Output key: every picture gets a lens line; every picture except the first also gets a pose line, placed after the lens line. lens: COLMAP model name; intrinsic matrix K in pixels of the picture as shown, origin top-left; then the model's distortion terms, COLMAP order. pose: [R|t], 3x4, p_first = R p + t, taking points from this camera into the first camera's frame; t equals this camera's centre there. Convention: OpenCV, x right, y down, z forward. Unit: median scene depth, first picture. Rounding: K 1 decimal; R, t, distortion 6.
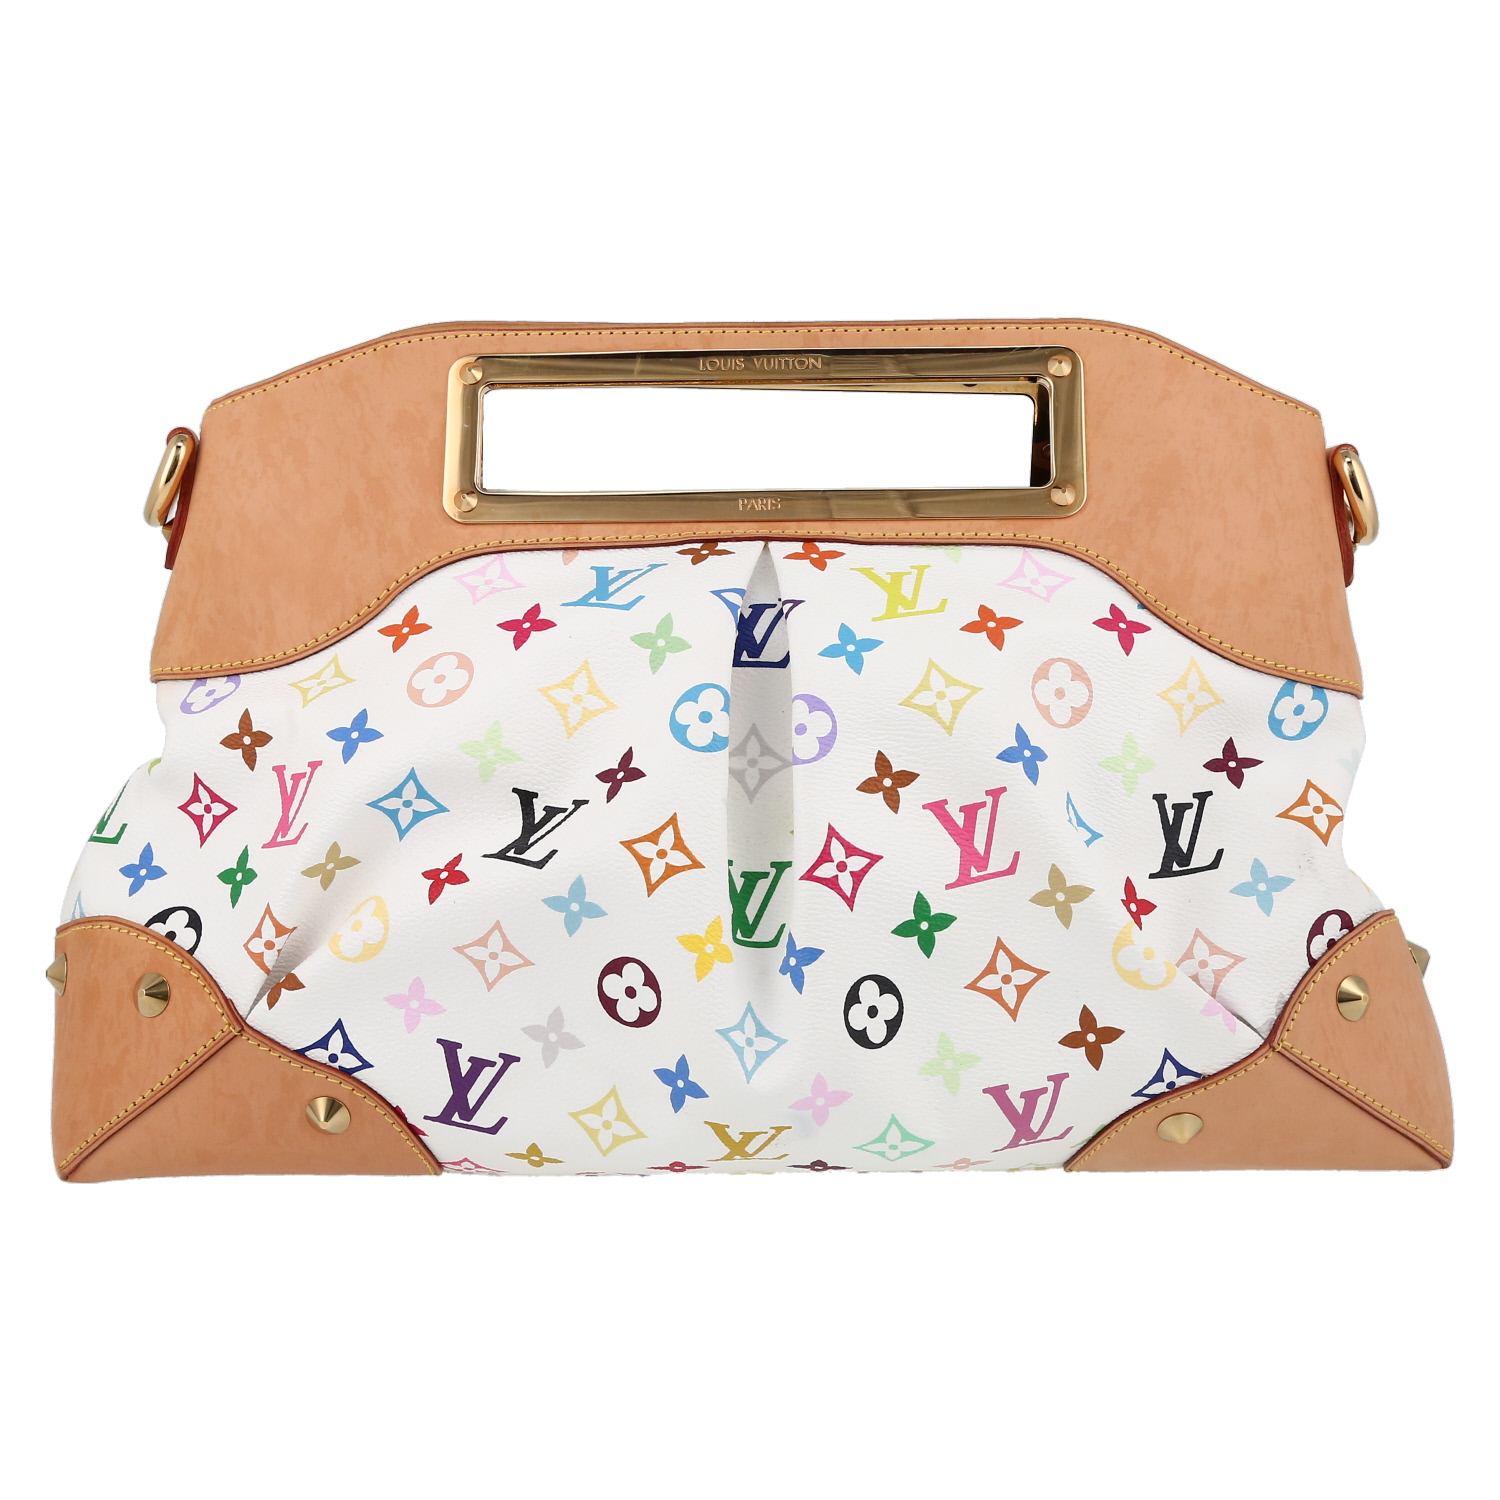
lens RADIAL K [[3144.5, 0, 750.0], [0, 3144.5, 750.0], [0, 0, 1]] dist [-0.291137, 0.068045]
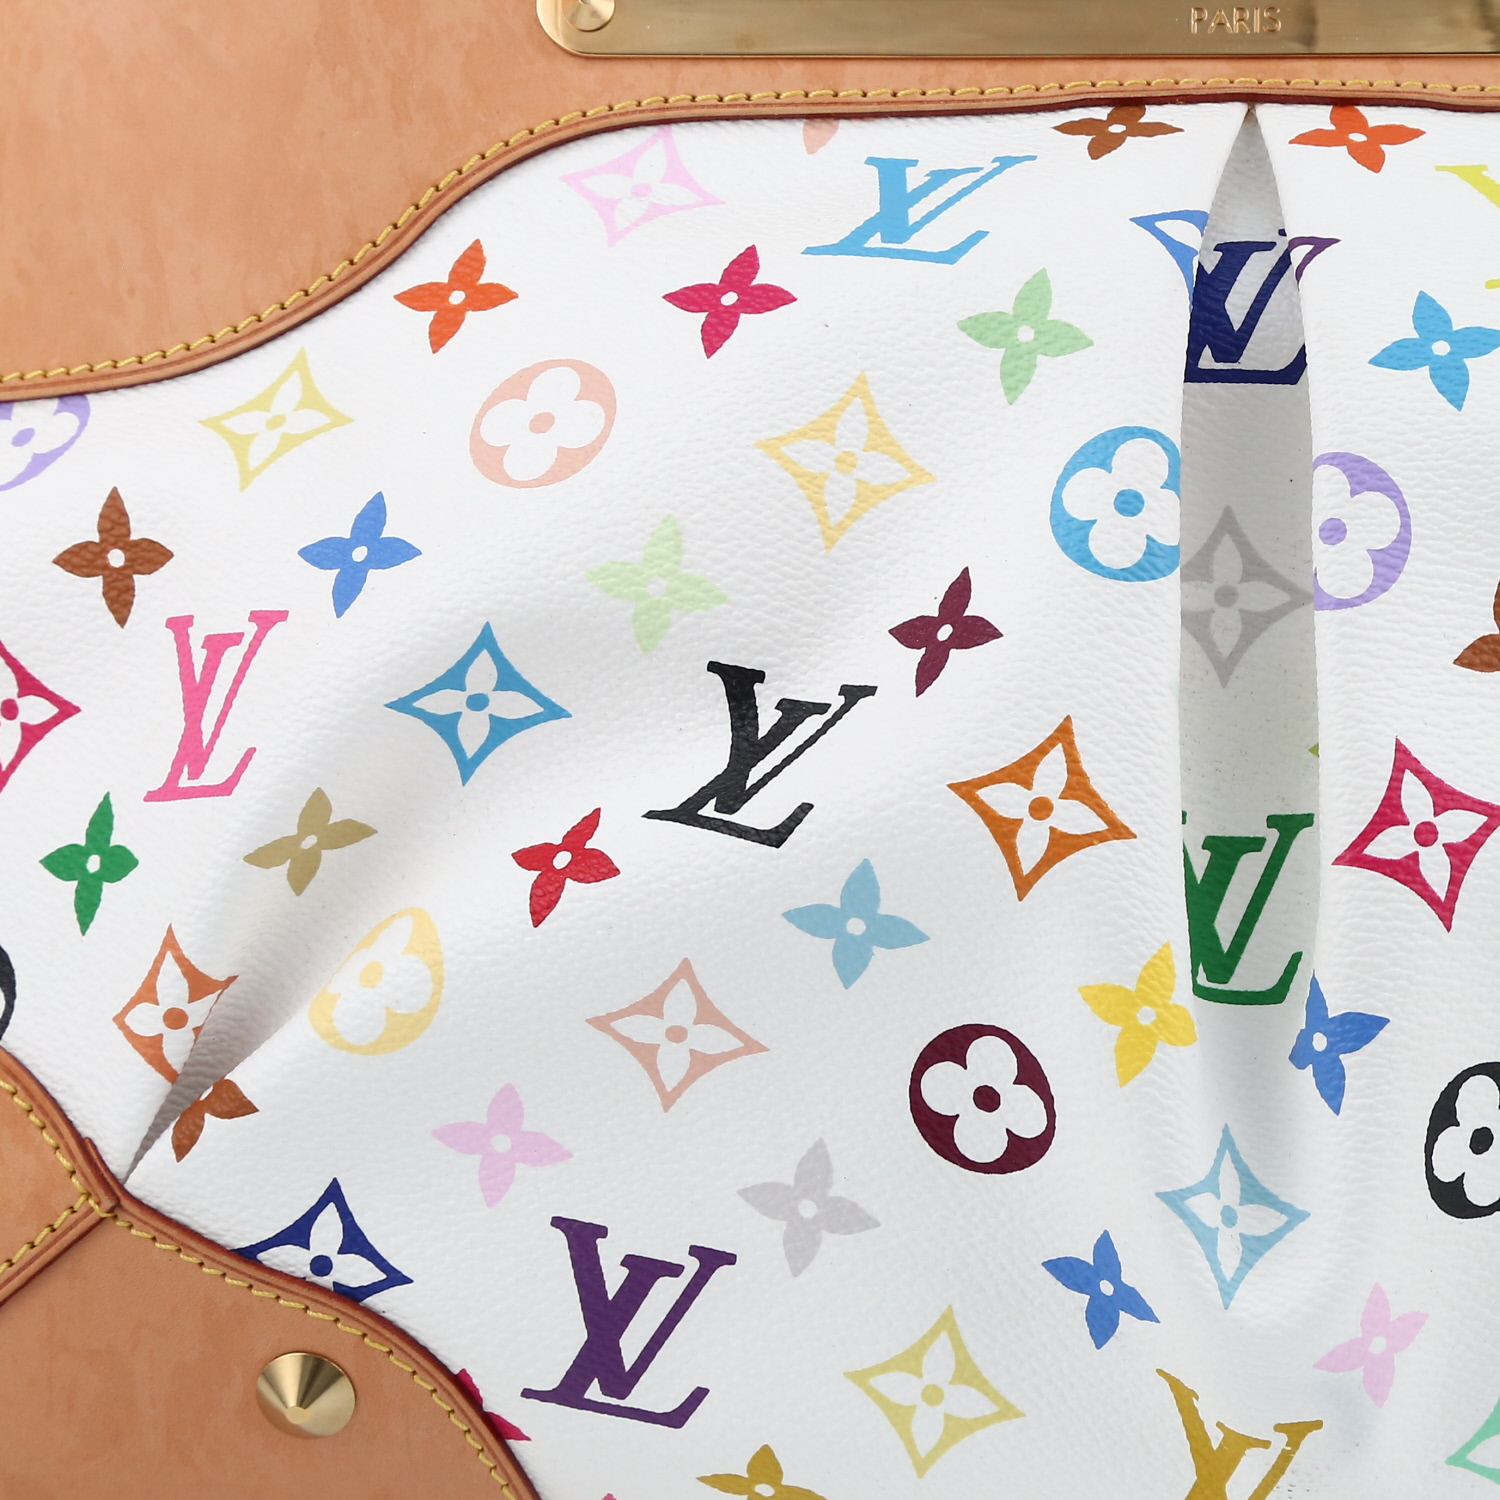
lens RADIAL K [[4430.2, 0, 750.0], [0, 4430.2, 750.0], [0, 0, 1]] dist [-0.114605, 1.471224]
pose [[0.996764, -0.027070, -0.075683, -0.021201], [0.023250, 0.998433, -0.050903, 0.057732], [0.076942, 0.048978, 0.995832, 0.360966]]
